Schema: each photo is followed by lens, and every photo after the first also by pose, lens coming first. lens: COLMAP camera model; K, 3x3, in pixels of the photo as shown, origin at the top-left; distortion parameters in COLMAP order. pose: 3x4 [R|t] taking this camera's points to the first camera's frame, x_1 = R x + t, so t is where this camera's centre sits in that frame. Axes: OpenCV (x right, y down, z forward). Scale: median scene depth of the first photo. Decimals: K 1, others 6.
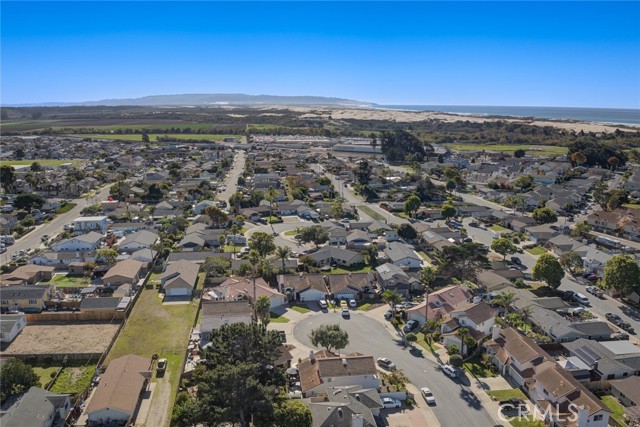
lens RADIAL K [[533.7, 0, 324.2], [0, 533.7, 206.6], [0, 0, 1]] dist [-0.097511, -0.027279]
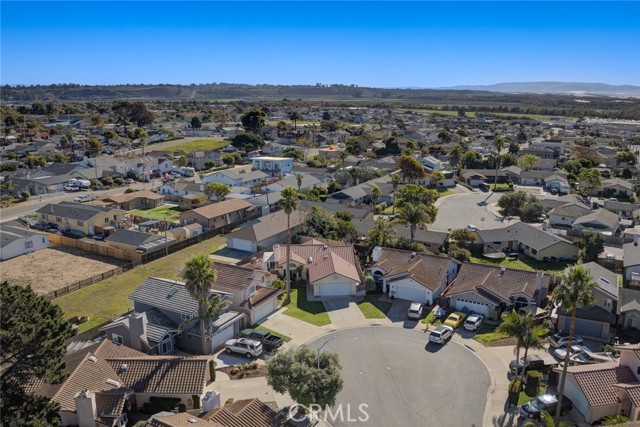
lens RADIAL K [[533.7, 0, 324.2], [0, 533.7, 206.6], [0, 0, 1]] dist [-0.097511, -0.027279]
pose [[0.804310, 0.126766, -0.580530, 0.175970], [-0.113500, 0.991766, 0.059312, 0.049501], [0.583269, 0.018185, 0.812076, 0.425859]]
